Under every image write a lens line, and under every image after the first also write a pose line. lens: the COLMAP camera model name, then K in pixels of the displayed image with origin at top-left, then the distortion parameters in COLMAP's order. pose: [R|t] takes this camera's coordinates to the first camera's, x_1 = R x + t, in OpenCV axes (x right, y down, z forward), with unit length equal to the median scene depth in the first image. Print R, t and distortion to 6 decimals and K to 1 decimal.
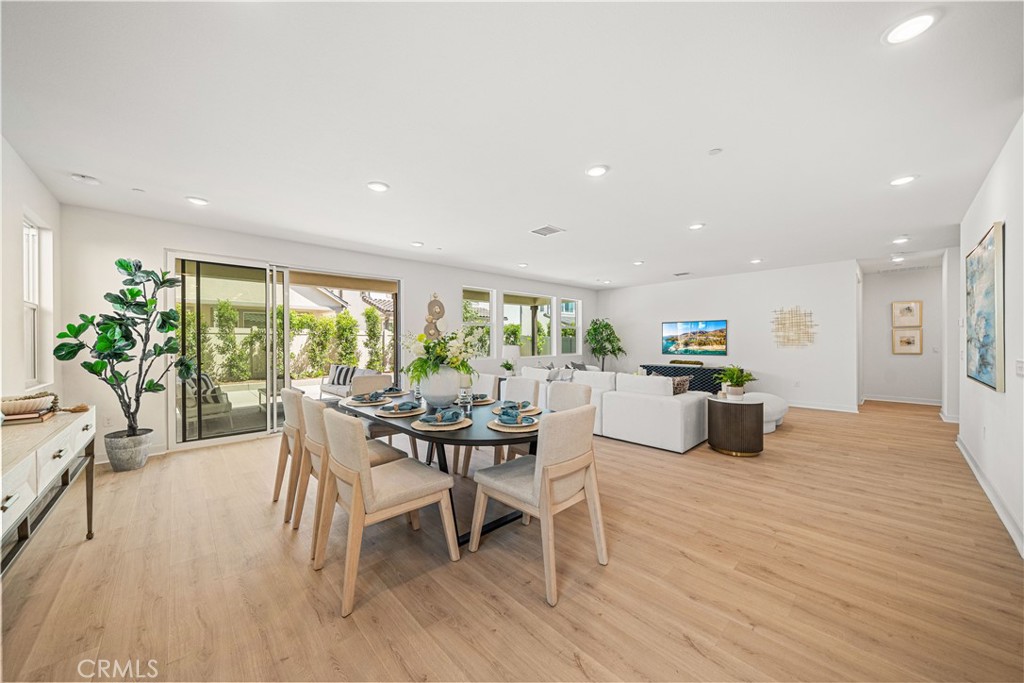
lens RADIAL K [[360.2, 0, 512.0], [0, 360.2, 341.5], [0, 0, 1]] dist [0.018894, -0.000060]
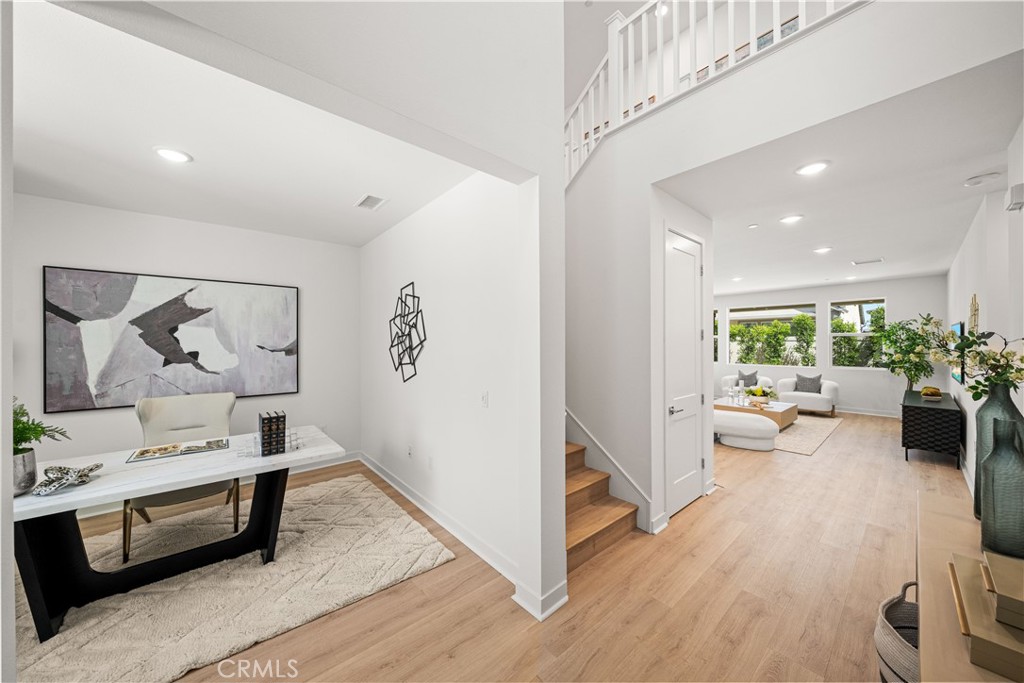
lens RADIAL K [[349.8, 0, 512.0], [0, 349.8, 341.5], [0, 0, 1]] dist [-0.002146, -0.000076]
pose [[-0.049790, 0.004092, -0.998751, 1.832036], [-0.001435, 0.999990, 0.004168, -0.049353], [0.998759, 0.001640, -0.049784, 0.533250]]
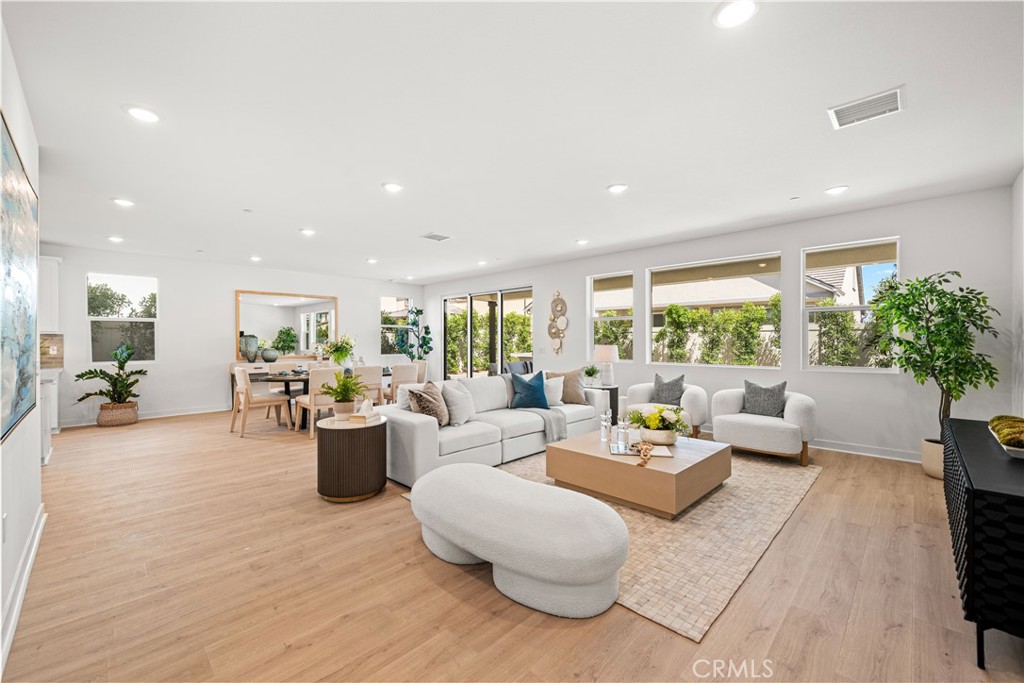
lens RADIAL K [[410.2, 0, 512.0], [0, 410.2, 341.5], [0, 0, 1]] dist [0.002859, 0.000217]
pose [[0.029513, 0.009341, -0.999521, 1.222482], [0.000157, 0.999956, 0.009349, -0.006433], [0.999564, -0.000433, 0.029510, 1.100493]]
